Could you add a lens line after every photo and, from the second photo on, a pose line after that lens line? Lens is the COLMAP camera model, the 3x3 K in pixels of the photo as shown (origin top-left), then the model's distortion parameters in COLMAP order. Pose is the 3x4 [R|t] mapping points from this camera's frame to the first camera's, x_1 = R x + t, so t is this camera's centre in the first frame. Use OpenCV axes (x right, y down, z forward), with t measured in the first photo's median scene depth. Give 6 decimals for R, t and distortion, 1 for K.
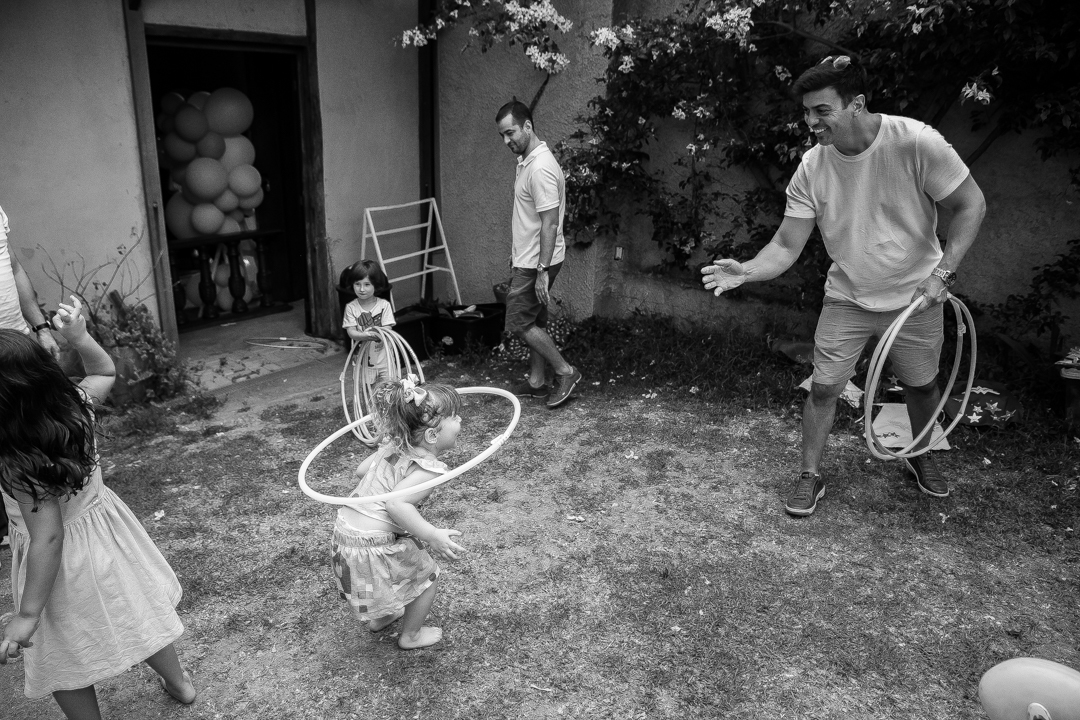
lens RADIAL K [[752.7, 0, 536.5], [0, 752.7, 352.5], [0, 0, 1]] dist [-0.076691, 0.024835]
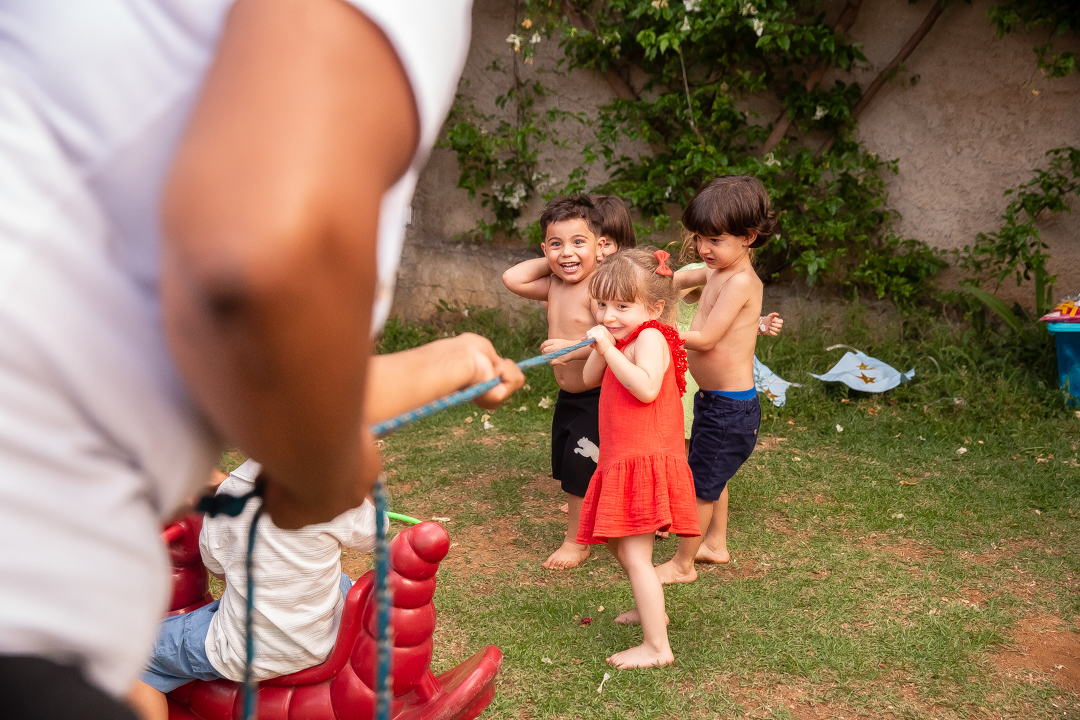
lens RADIAL K [[1341.7, 0, 539.1], [0, 1341.7, 361.2], [0, 0, 1]] dist [-0.021890, 0.000000]
pose [[0.972710, -0.064696, 0.222822, -0.051116], [0.076770, 0.995990, -0.045948, 0.062097], [-0.218956, 0.061800, 0.973776, -0.133242]]
